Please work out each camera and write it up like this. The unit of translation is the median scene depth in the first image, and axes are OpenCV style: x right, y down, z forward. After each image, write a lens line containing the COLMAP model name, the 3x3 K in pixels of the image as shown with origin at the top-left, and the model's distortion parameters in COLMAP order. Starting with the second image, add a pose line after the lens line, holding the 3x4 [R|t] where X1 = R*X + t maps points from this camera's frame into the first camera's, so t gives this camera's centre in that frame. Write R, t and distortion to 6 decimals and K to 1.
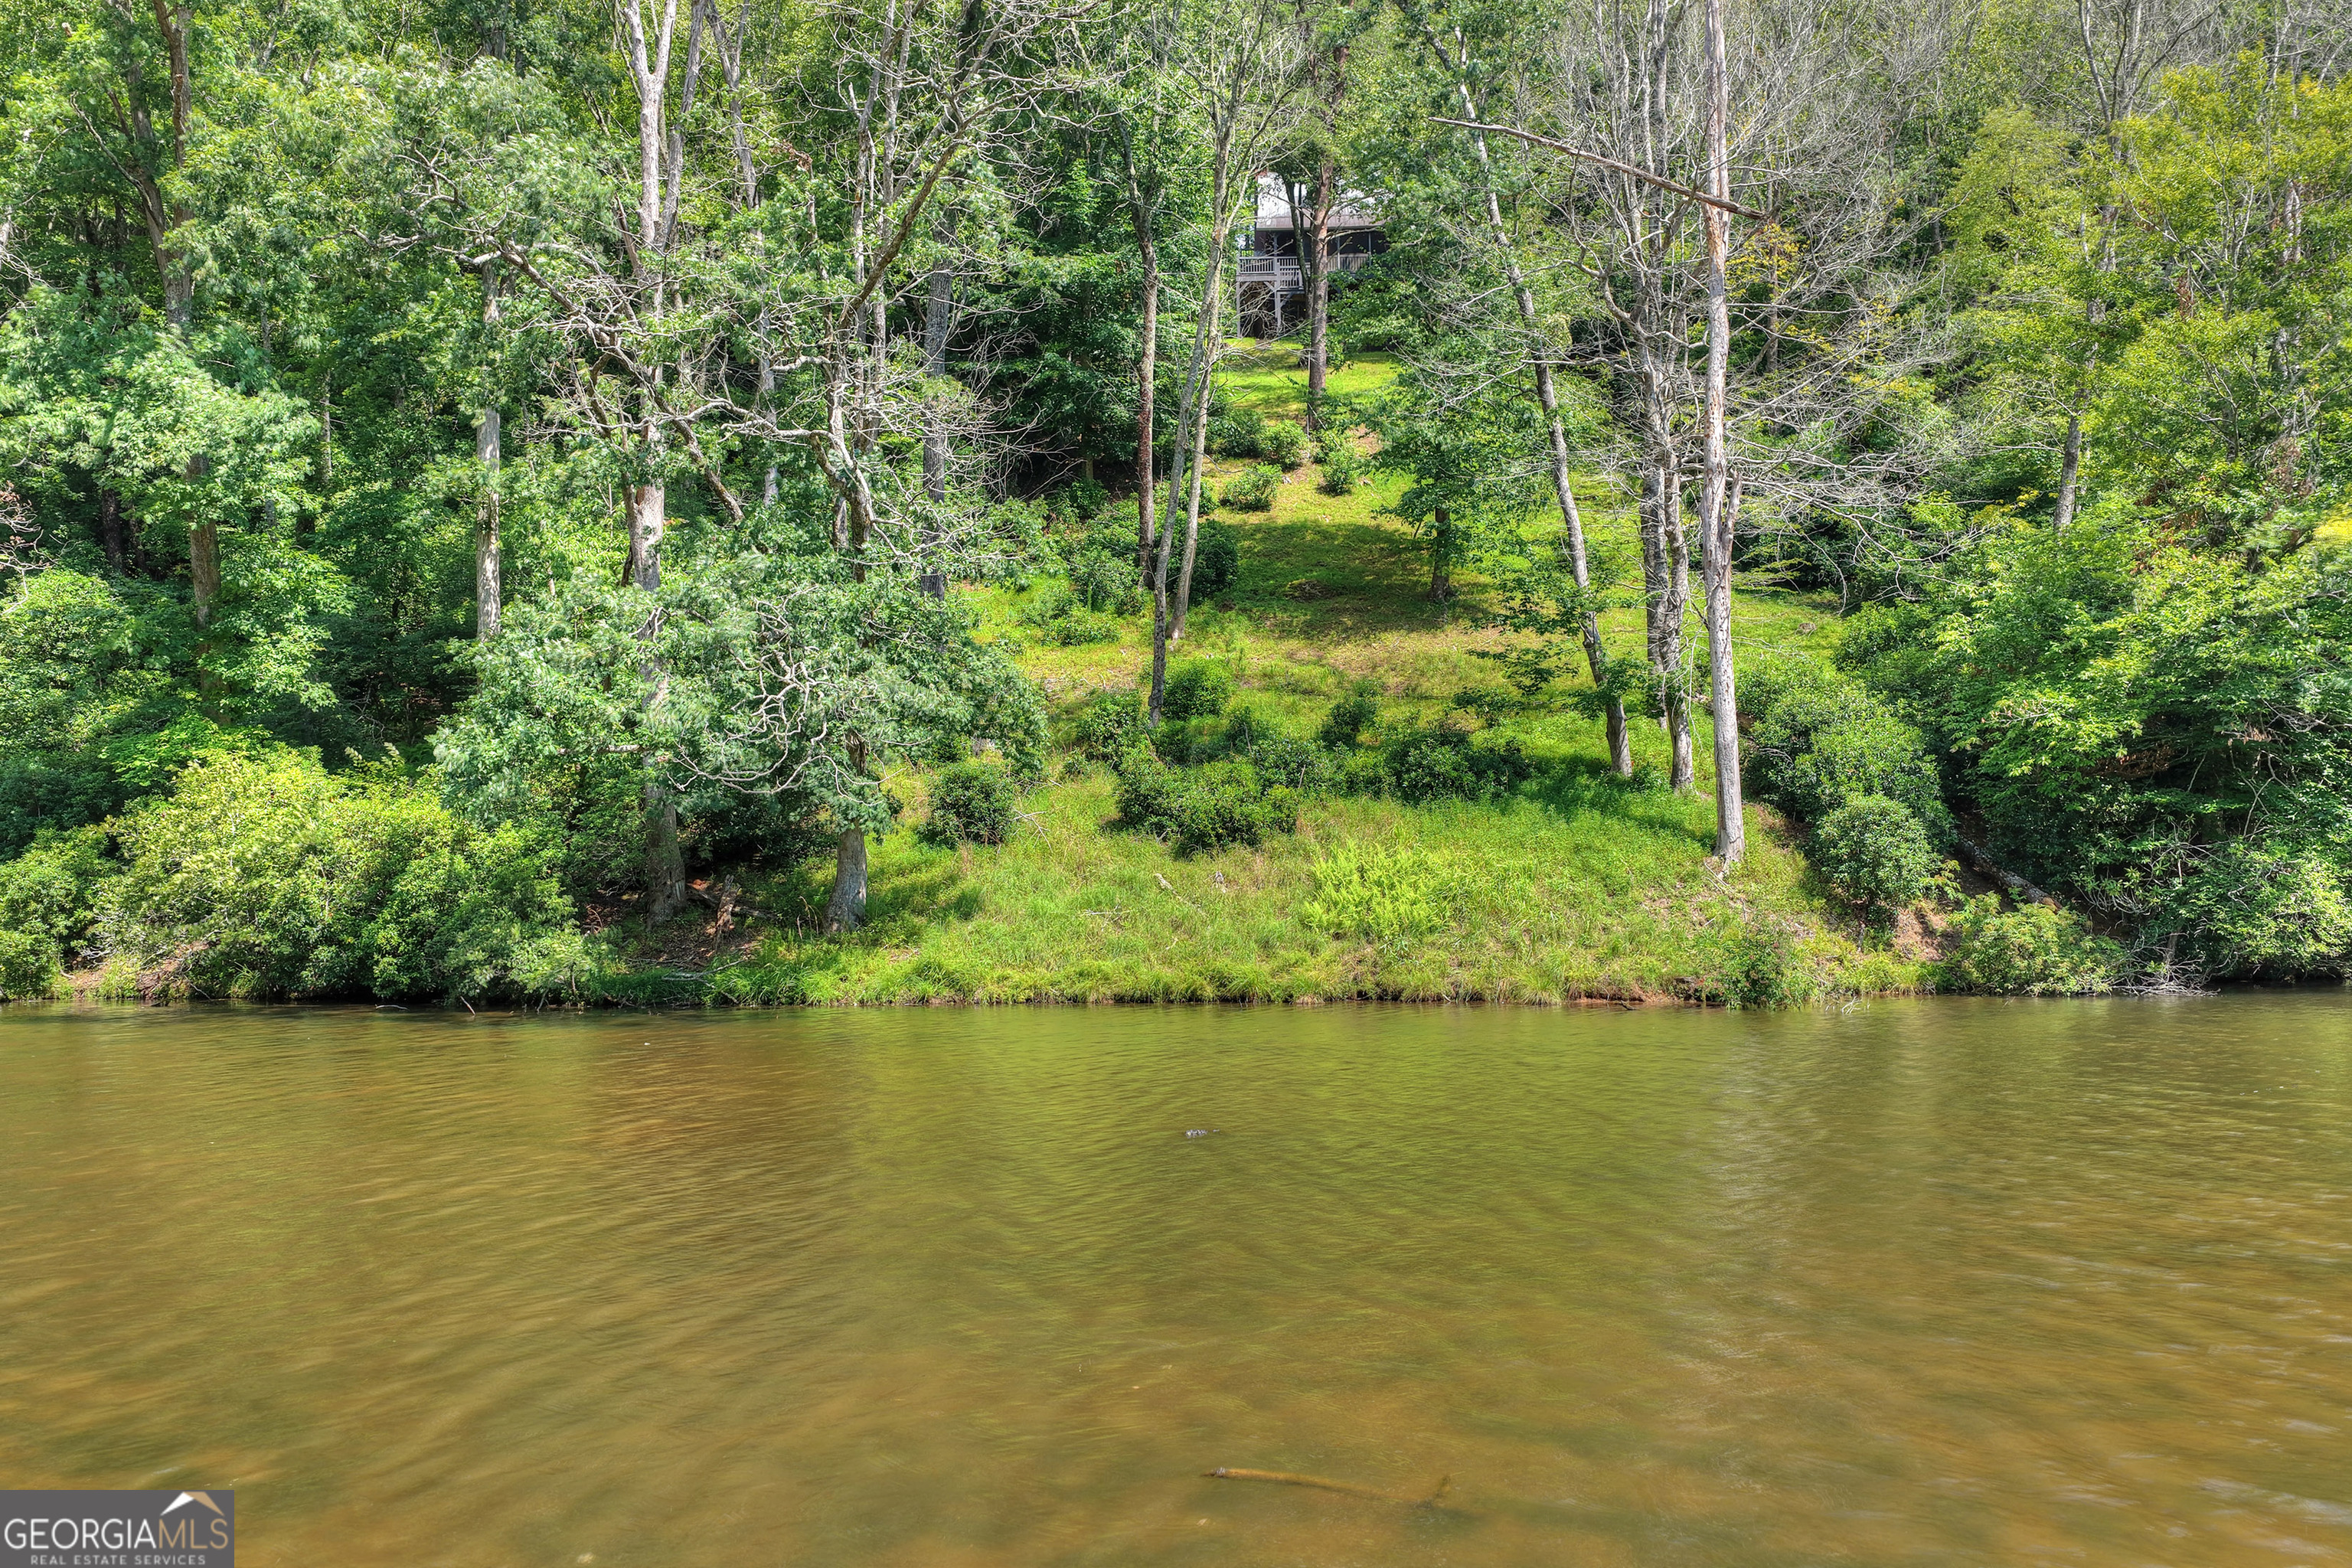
lens RADIAL K [[1994.6, 0, 1181.0], [0, 1994.6, 877.2], [0, 0, 1]] dist [-0.017152, 0.062520]
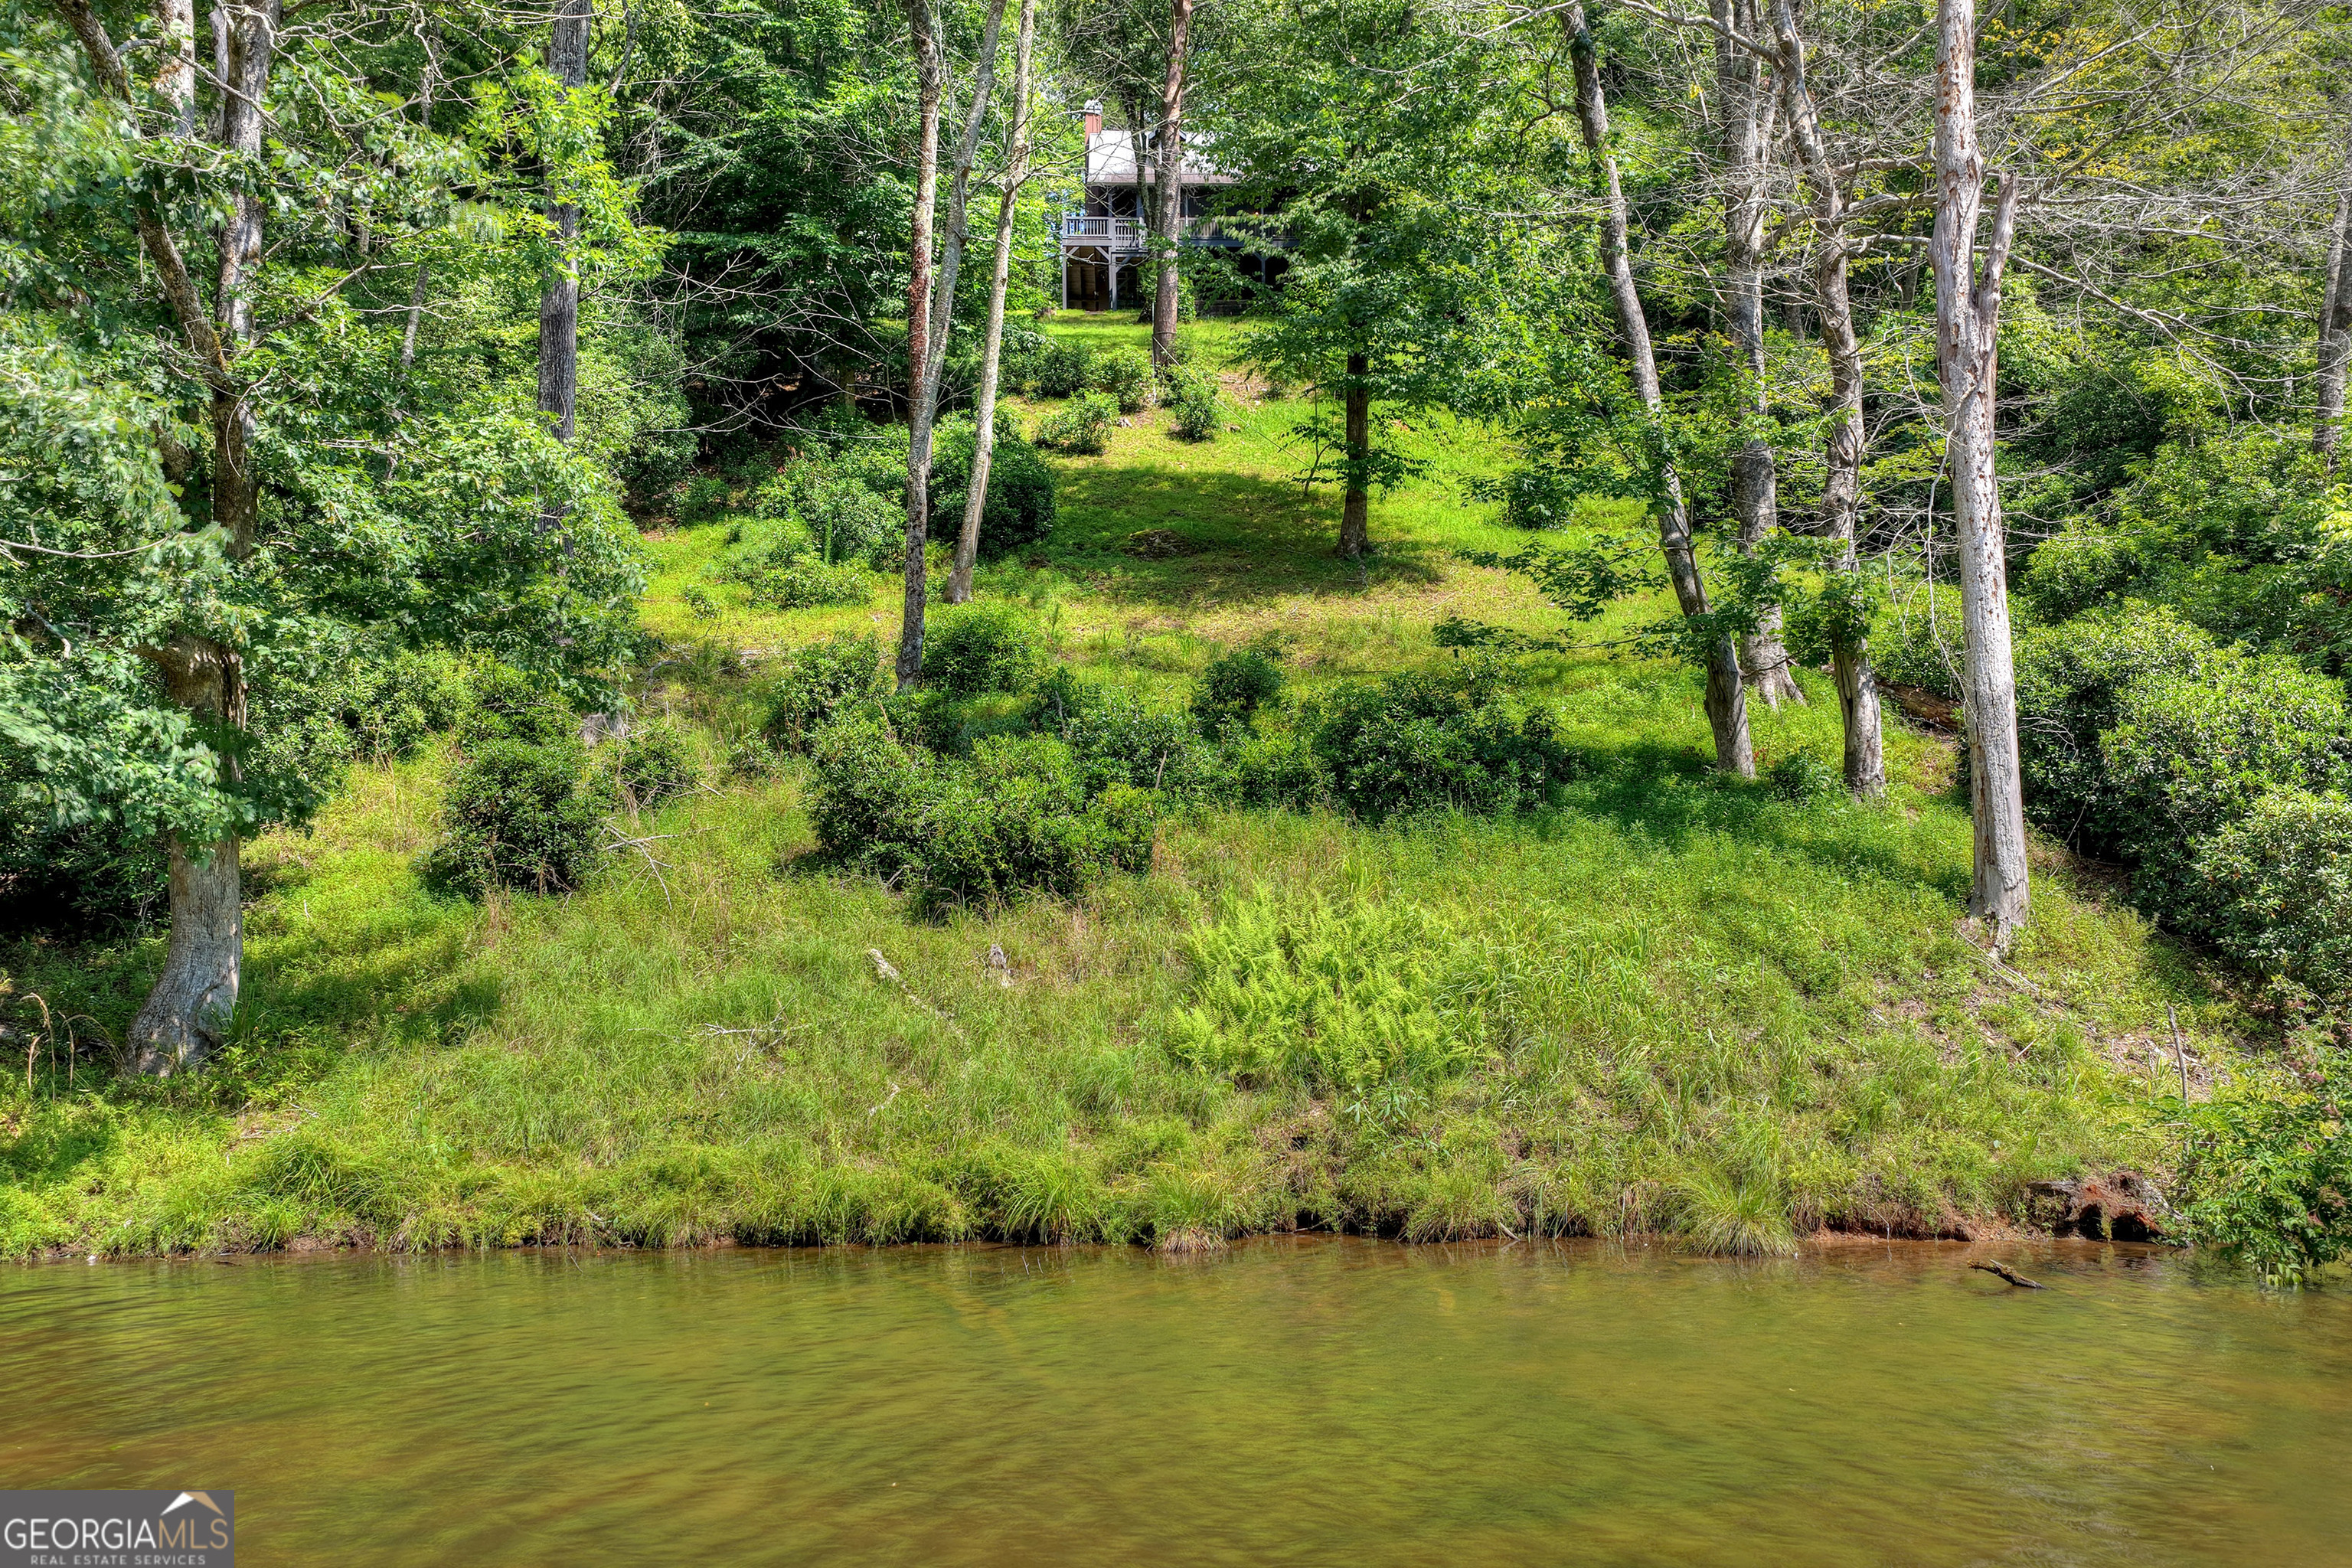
lens RADIAL K [[1994.6, 0, 1181.0], [0, 1994.6, 877.2], [0, 0, 1]] dist [-0.017152, 0.062520]
pose [[0.996420, 0.005604, 0.084350, 0.021836], [-0.001346, 0.998725, -0.050454, 0.005021], [-0.084525, 0.050160, 0.995158, 0.487133]]
